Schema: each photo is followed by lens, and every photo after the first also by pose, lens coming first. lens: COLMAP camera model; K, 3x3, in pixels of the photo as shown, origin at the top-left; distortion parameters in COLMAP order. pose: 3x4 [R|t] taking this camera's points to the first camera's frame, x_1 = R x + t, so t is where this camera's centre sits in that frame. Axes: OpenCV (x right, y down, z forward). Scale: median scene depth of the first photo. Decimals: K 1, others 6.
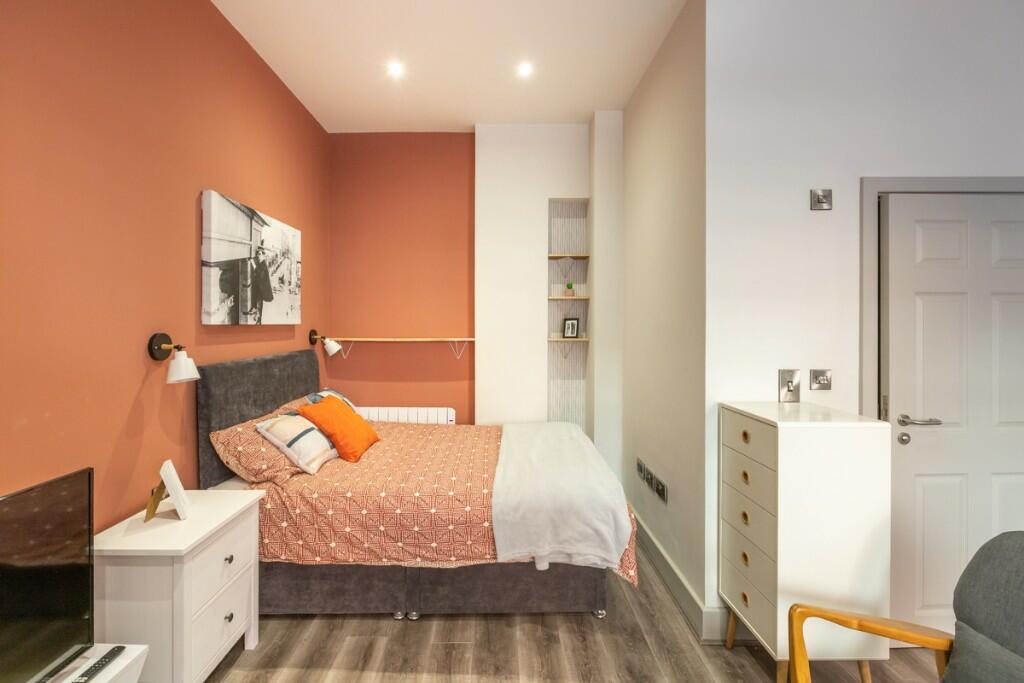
lens RADIAL K [[466.3, 0, 496.0], [0, 466.3, 323.4], [0, 0, 1]] dist [0.001842, -0.000049]
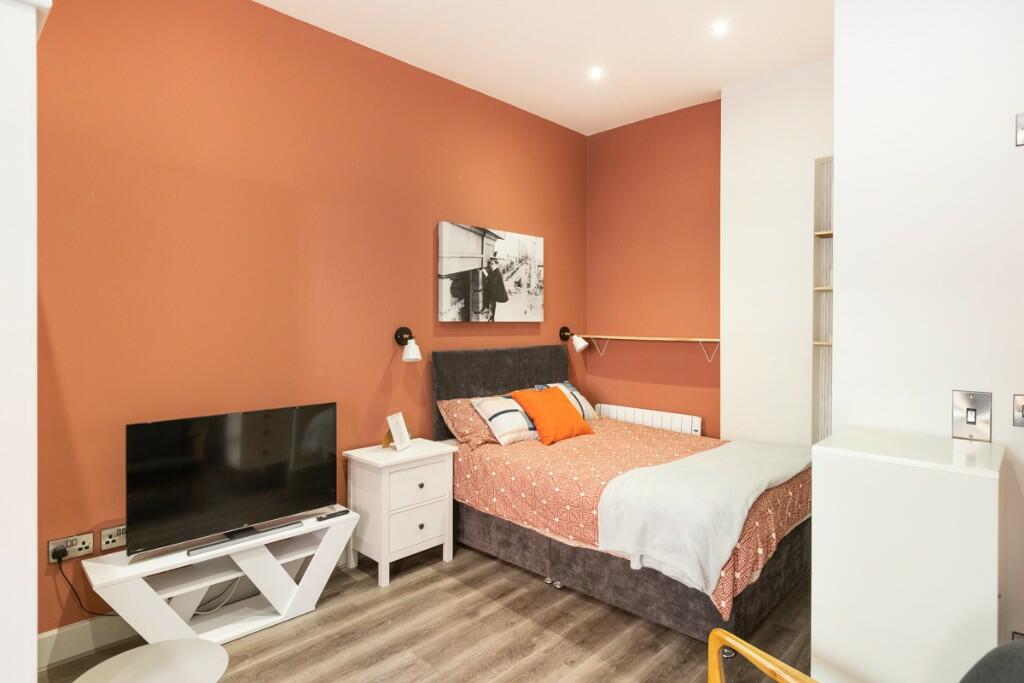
lens RADIAL K [[578.1, 0, 511.0], [0, 578.1, 329.2], [0, 0, 1]] dist [-0.000165, 0.000007]
pose [[0.712893, 0.012524, -0.701161, 0.658215], [-0.002976, 0.999886, 0.014833, -0.000474], [0.701266, -0.008487, 0.712849, -0.049254]]
